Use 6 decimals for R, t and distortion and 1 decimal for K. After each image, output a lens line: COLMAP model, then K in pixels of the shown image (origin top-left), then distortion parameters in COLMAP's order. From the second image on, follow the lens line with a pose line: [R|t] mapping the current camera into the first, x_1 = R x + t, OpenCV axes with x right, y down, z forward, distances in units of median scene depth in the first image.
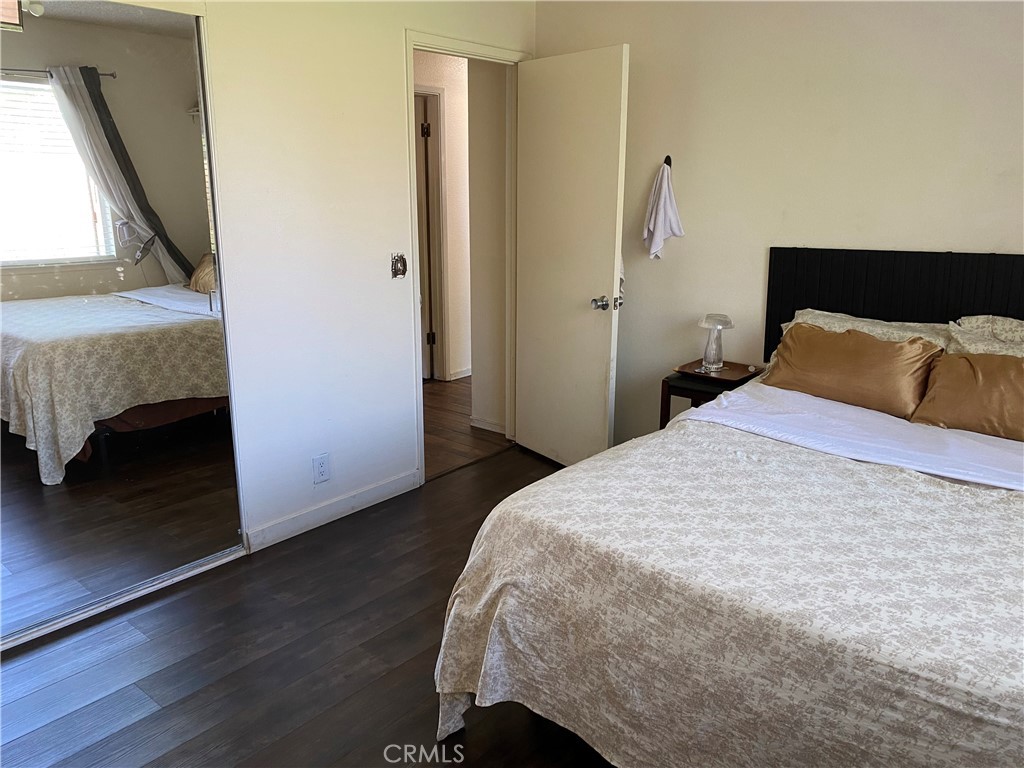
lens RADIAL K [[779.3, 0, 512.0], [0, 779.3, 384.0], [0, 0, 1]] dist [0.136697, -0.160060]
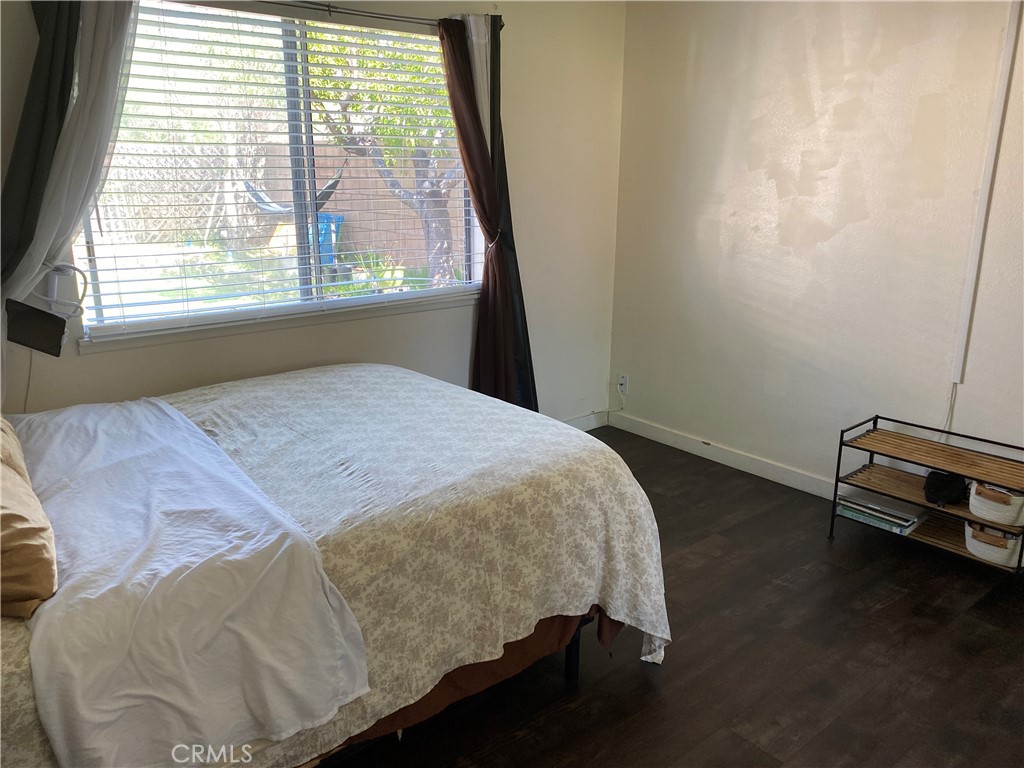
lens RADIAL K [[779.3, 0, 512.0], [0, 779.3, 384.0], [0, 0, 1]] dist [0.136697, -0.160060]
pose [[-0.984204, -0.055049, 0.168264, -0.044773], [0.037627, 0.863673, 0.502646, -0.447335], [-0.172995, 0.501038, -0.847959, 1.676431]]
